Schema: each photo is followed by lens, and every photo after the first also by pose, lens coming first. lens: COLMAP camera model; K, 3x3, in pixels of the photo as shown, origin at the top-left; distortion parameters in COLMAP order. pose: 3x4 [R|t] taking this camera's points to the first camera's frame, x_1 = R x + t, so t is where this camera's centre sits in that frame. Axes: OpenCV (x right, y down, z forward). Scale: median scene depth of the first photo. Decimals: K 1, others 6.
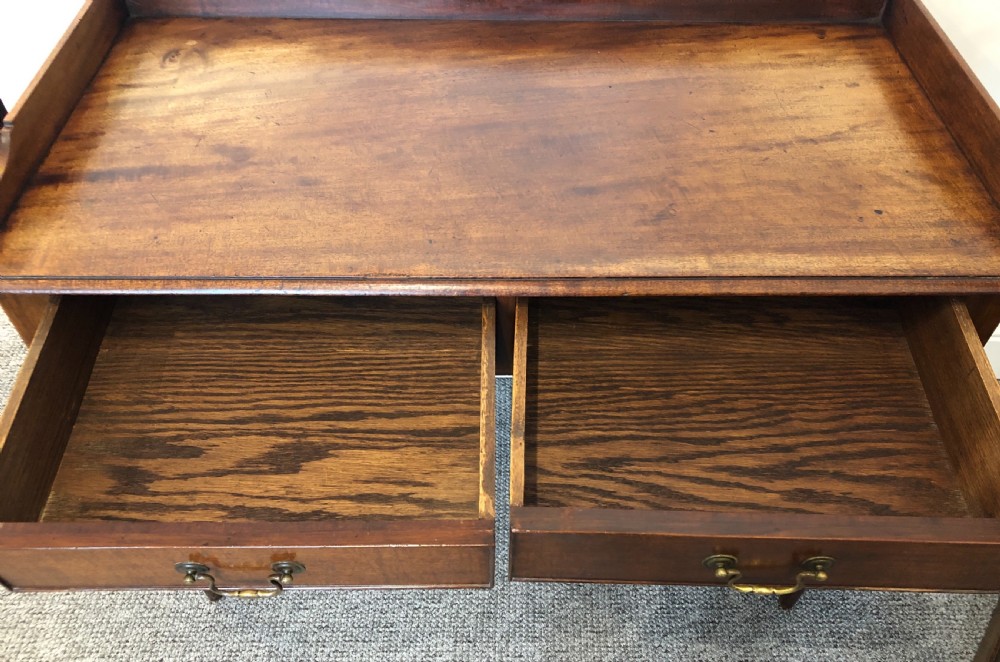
lens RADIAL K [[815.9, 0, 505.6], [0, 815.9, 347.5], [0, 0, 1]] dist [-0.006548, 0.039489]
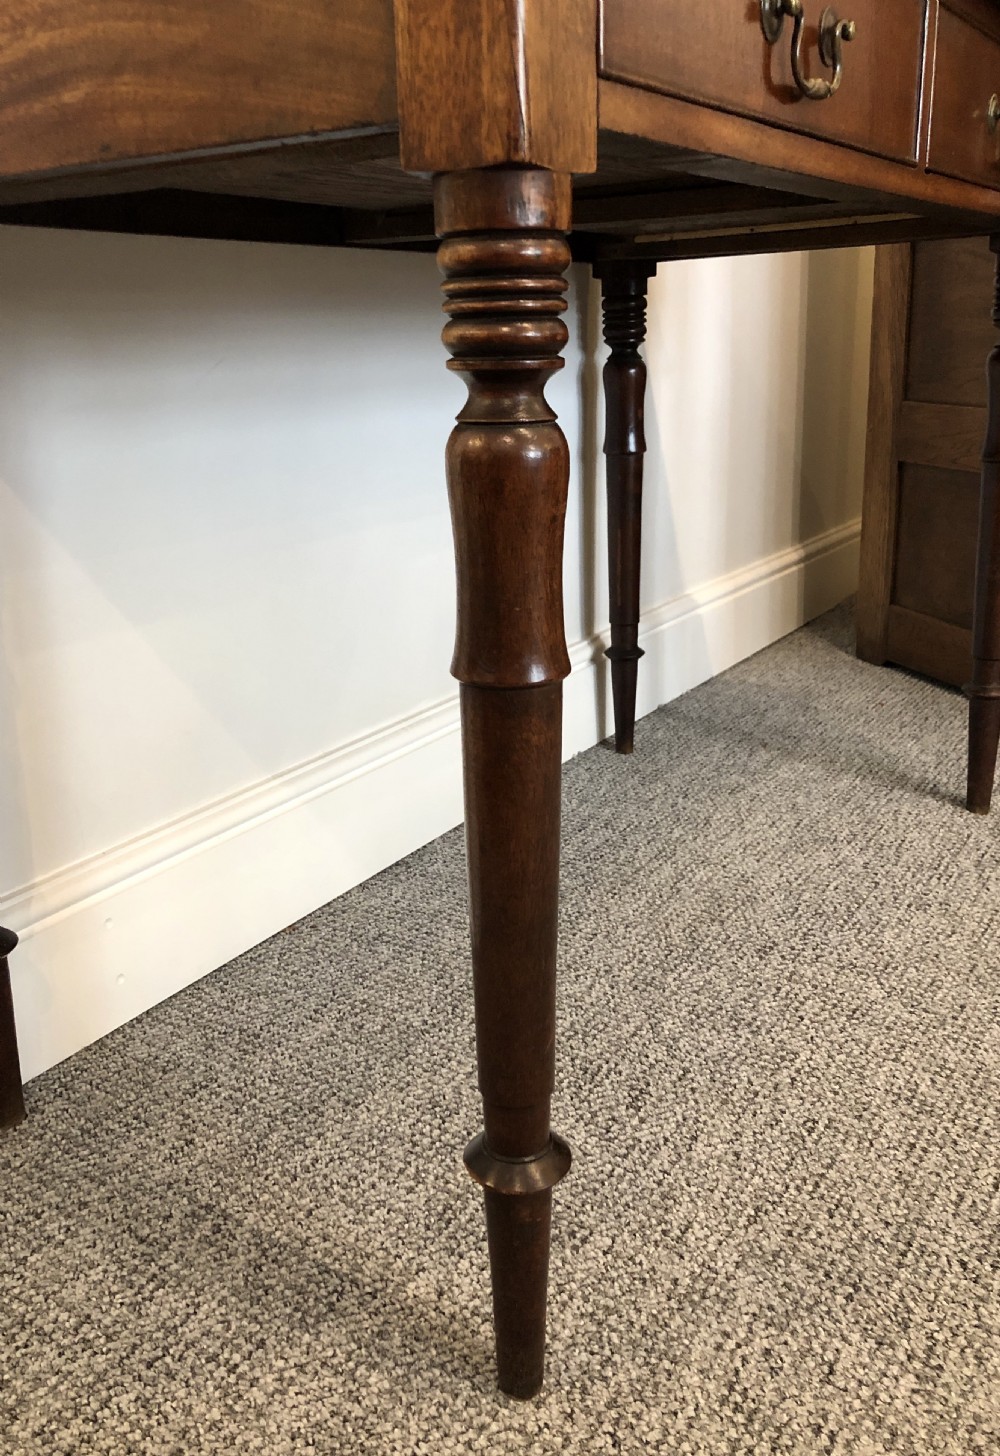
lens RADIAL K [[1220.4, 0, 476.5], [0, 1220.4, 718.9], [0, 0, 1]] dist [0.032138, -0.032560]
pose [[0.564018, -0.270920, 0.780055, -0.878258], [0.639375, 0.741087, -0.204913, 0.259825], [-0.522574, 0.614322, 0.591206, 0.743354]]
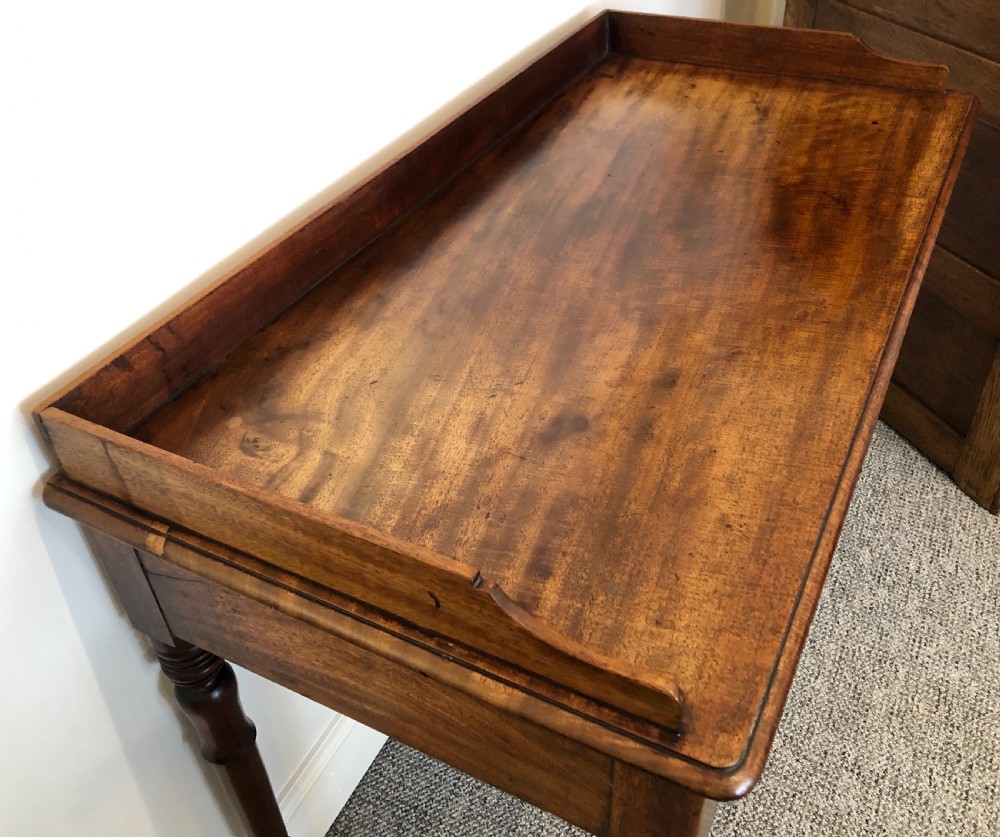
lens RADIAL K [[907.8, 0, 508.4], [0, 907.8, 400.1], [0, 0, 1]] dist [0.021311, 0.000000]
pose [[0.467410, -0.574365, 0.672036, -0.744475], [0.688053, 0.713665, 0.131394, -0.336454], [-0.555077, 0.400982, 0.728769, 0.384490]]
